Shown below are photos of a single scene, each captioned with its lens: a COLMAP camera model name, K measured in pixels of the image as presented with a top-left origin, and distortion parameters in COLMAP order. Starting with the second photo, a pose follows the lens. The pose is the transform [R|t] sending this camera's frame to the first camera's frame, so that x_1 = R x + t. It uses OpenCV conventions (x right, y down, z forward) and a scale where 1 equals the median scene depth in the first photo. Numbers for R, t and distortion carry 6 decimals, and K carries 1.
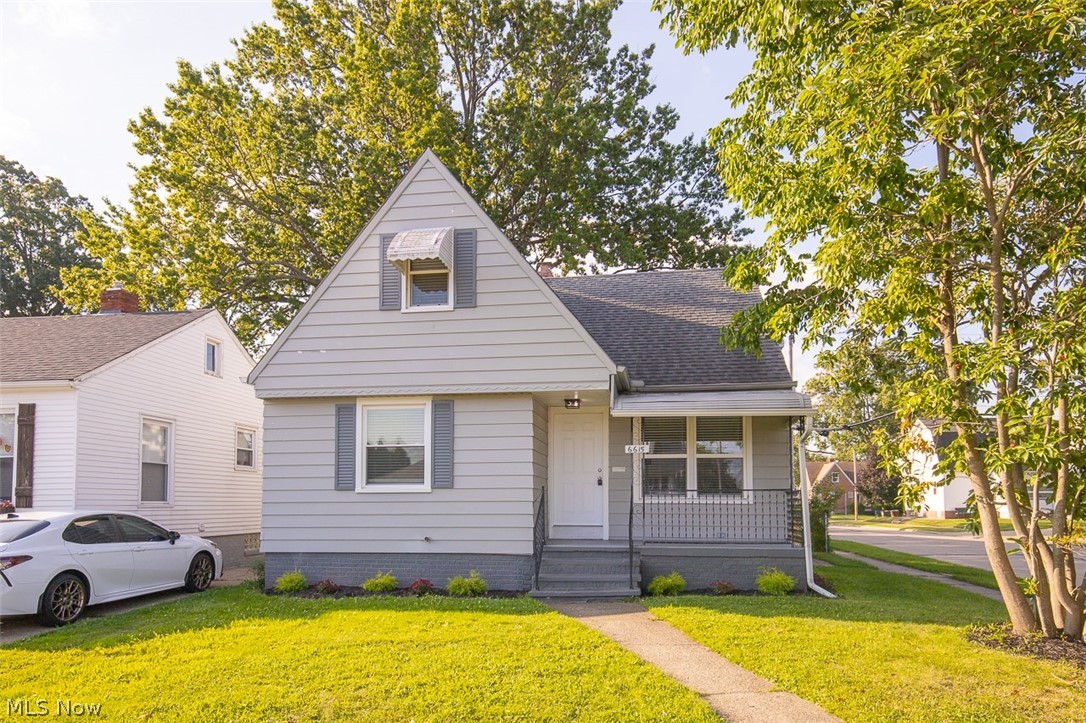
lens RADIAL K [[703.7, 0, 542.0], [0, 703.7, 372.5], [0, 0, 1]] dist [0.022409, 0.003614]
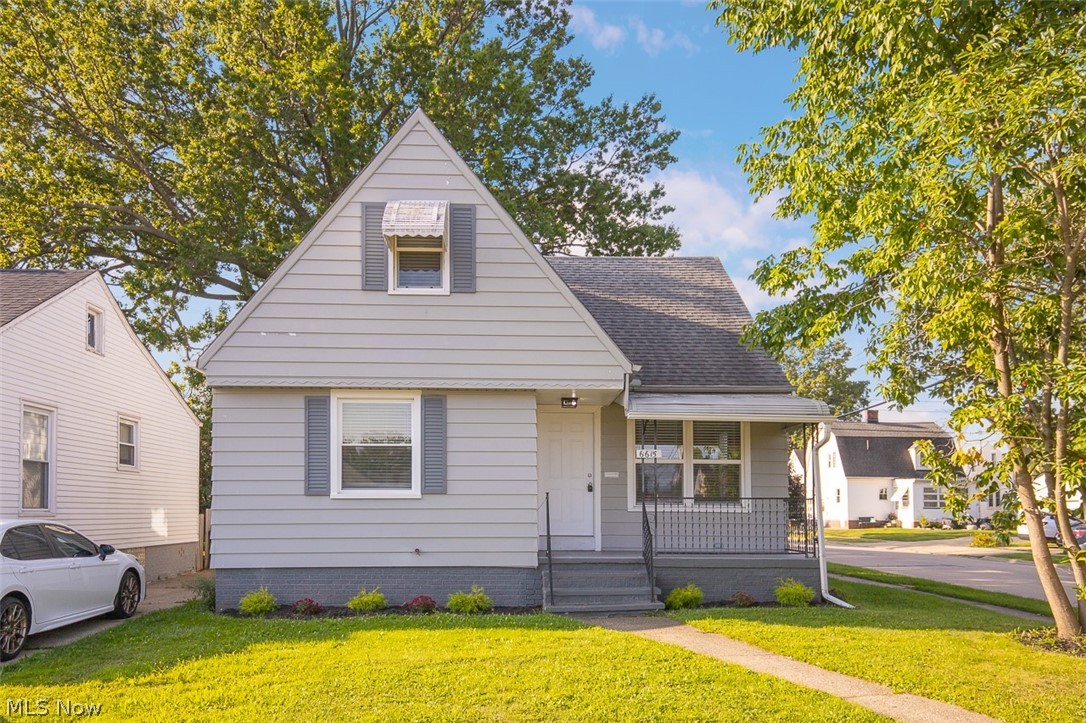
lens RADIAL K [[826.8, 0, 543.3], [0, 826.8, 362.0], [0, 0, 1]] dist [0.045520, 0.011483]
pose [[0.982583, 0.036359, 0.182231, -0.196701], [-0.037432, 0.999296, 0.002451, -0.010210], [-0.182014, -0.009230, 0.983253, -0.054213]]
